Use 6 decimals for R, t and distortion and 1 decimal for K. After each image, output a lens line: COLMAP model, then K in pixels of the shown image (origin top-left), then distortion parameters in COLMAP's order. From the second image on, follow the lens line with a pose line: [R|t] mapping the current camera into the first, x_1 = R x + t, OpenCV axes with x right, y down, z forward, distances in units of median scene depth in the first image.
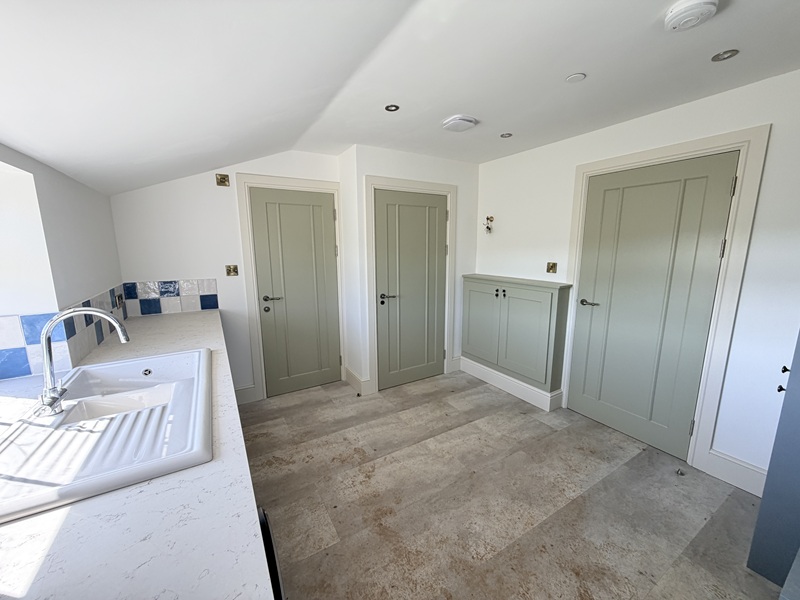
lens RADIAL K [[318.1, 0, 400.6], [0, 318.1, 299.8], [0, 0, 1]] dist [0.000127, 0.000111]
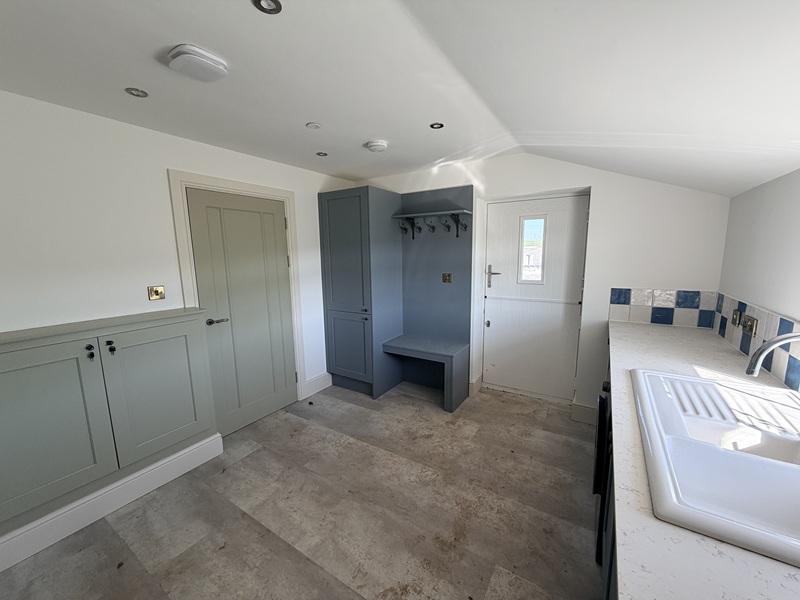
lens RADIAL K [[318.1, 0, 397.0], [0, 318.1, 300.9], [0, 0, 1]] dist [0.000127, 0.000111]
pose [[-0.436528, -0.123551, 0.891167, -0.560553], [0.172945, 0.960530, 0.217882, -0.183773], [-0.882912, 0.249234, -0.397930, 0.994259]]
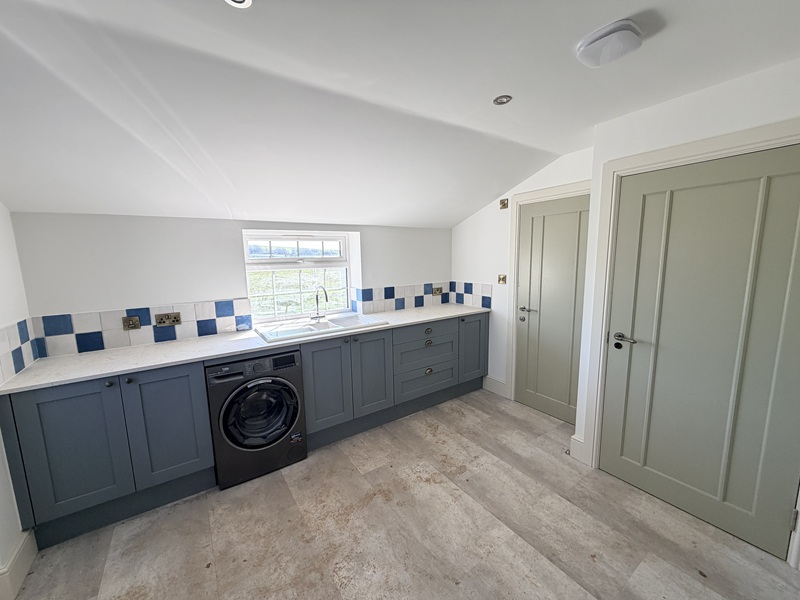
lens RADIAL K [[318.1, 0, 399.0], [0, 318.1, 301.5], [0, 0, 1]] dist [0.000127, 0.000111]
pose [[0.056752, 0.146066, -0.987646, 0.746203], [-0.150544, 0.979181, 0.136164, -0.137490], [0.986973, 0.140956, 0.077560, 0.648021]]
